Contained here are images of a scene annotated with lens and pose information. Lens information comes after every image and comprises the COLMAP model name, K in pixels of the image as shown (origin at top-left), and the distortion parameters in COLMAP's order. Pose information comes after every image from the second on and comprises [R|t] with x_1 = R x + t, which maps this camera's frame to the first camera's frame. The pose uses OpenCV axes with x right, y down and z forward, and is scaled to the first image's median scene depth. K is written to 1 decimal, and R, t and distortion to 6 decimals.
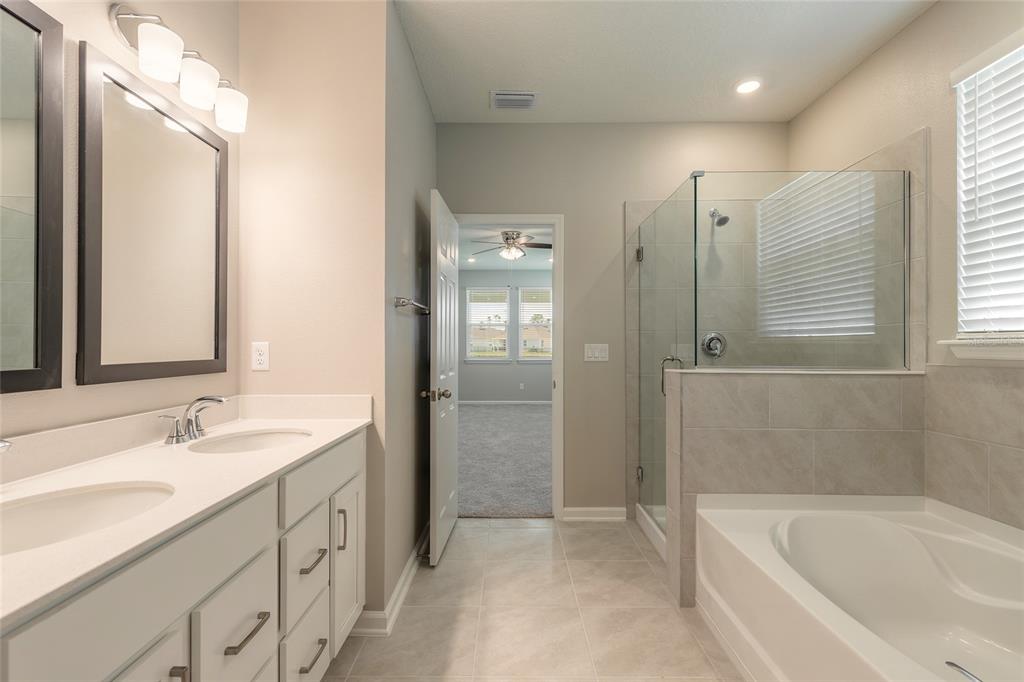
lens RADIAL K [[461.6, 0, 511.6], [0, 461.6, 343.0], [0, 0, 1]] dist [0.005652, -0.000727]
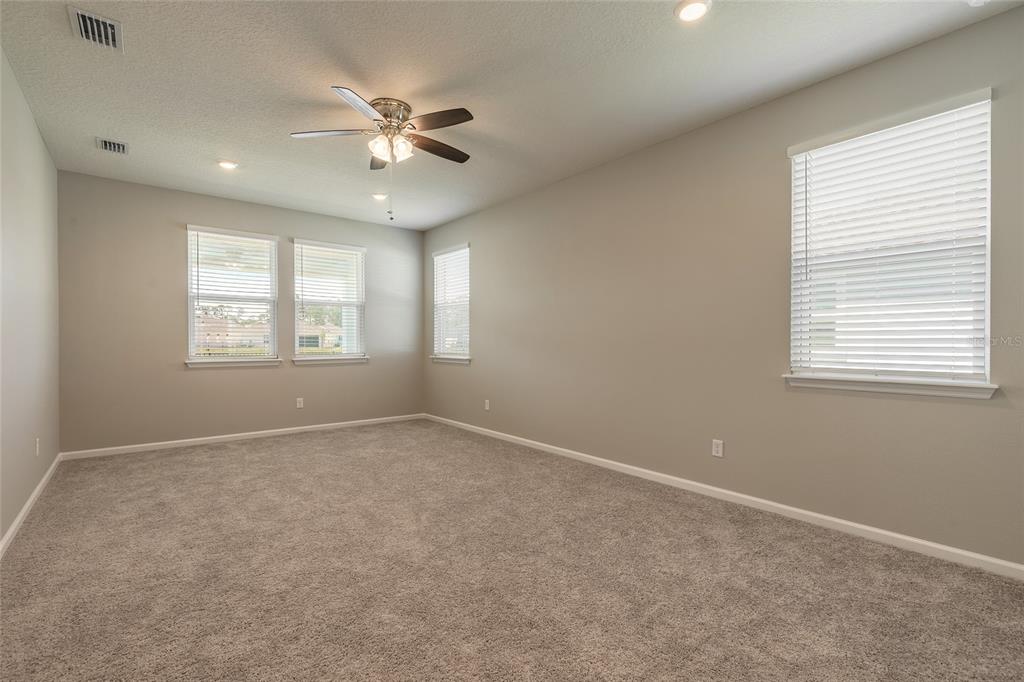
lens RADIAL K [[461.6, 0, 518.2], [0, 461.6, 344.4], [0, 0, 1]] dist [0.005652, -0.000727]
pose [[0.768781, -0.027532, 0.638919, -0.171636], [0.011860, 0.999515, 0.028800, 0.003179], [-0.639402, -0.014564, 0.768735, 0.412229]]
